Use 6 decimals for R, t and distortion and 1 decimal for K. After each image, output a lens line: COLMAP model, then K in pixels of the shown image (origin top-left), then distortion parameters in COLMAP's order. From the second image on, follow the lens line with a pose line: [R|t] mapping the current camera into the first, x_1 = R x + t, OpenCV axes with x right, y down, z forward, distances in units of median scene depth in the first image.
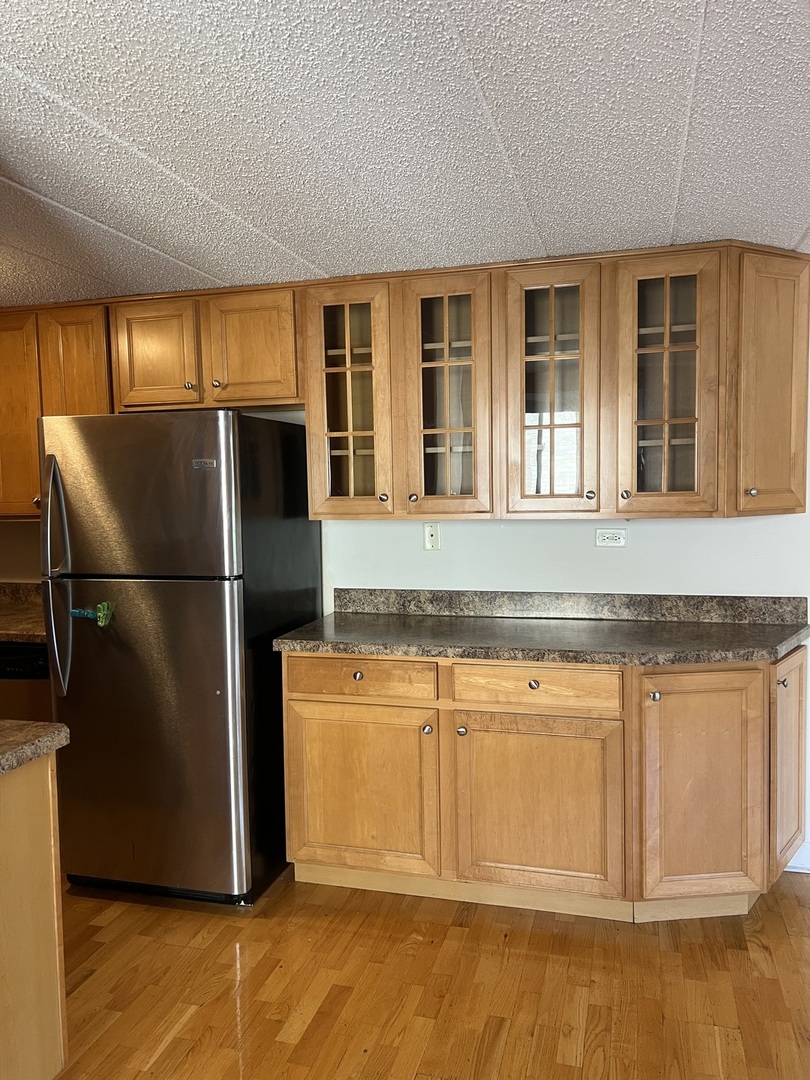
lens RADIAL K [[807.2, 0, 405.0], [0, 807.2, 540.0], [0, 0, 1]] dist [0.093240, -0.109971]
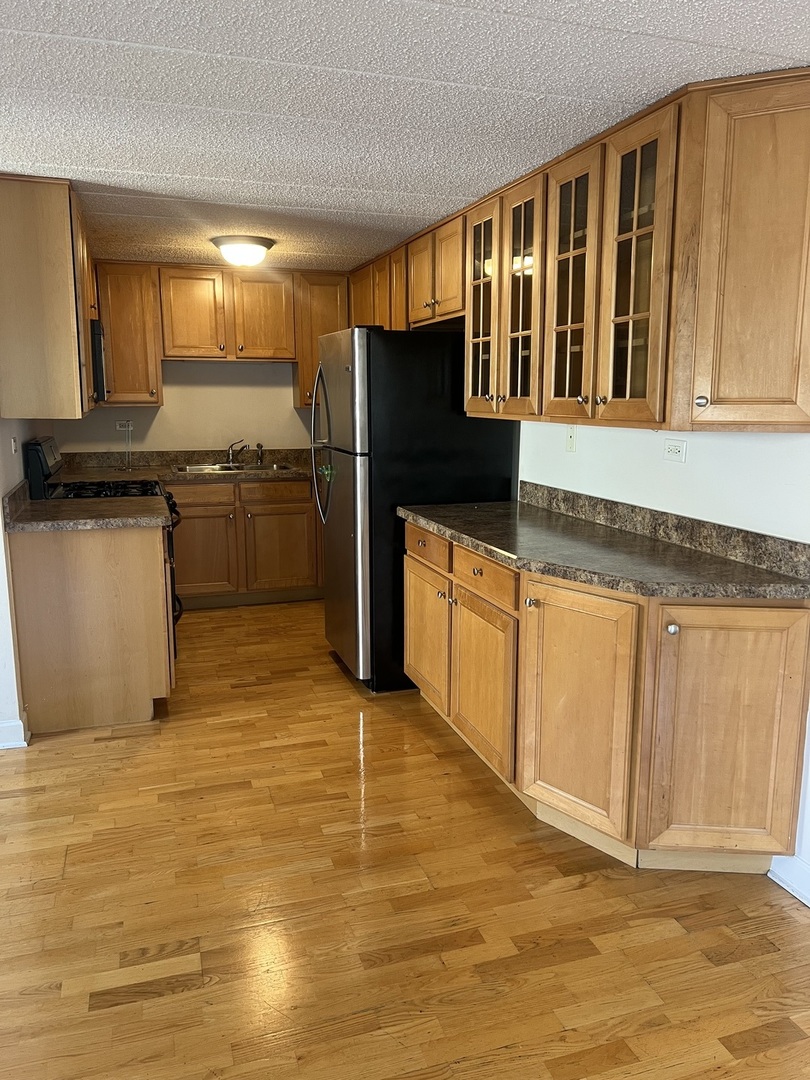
lens RADIAL K [[807.2, 0, 405.0], [0, 807.2, 540.0], [0, 0, 1]] dist [0.093240, -0.109971]
pose [[0.558416, 0.167122, -0.812552, 0.877961], [-0.068472, 0.985440, 0.155624, -0.026311], [0.826730, -0.031266, 0.561729, 0.266925]]
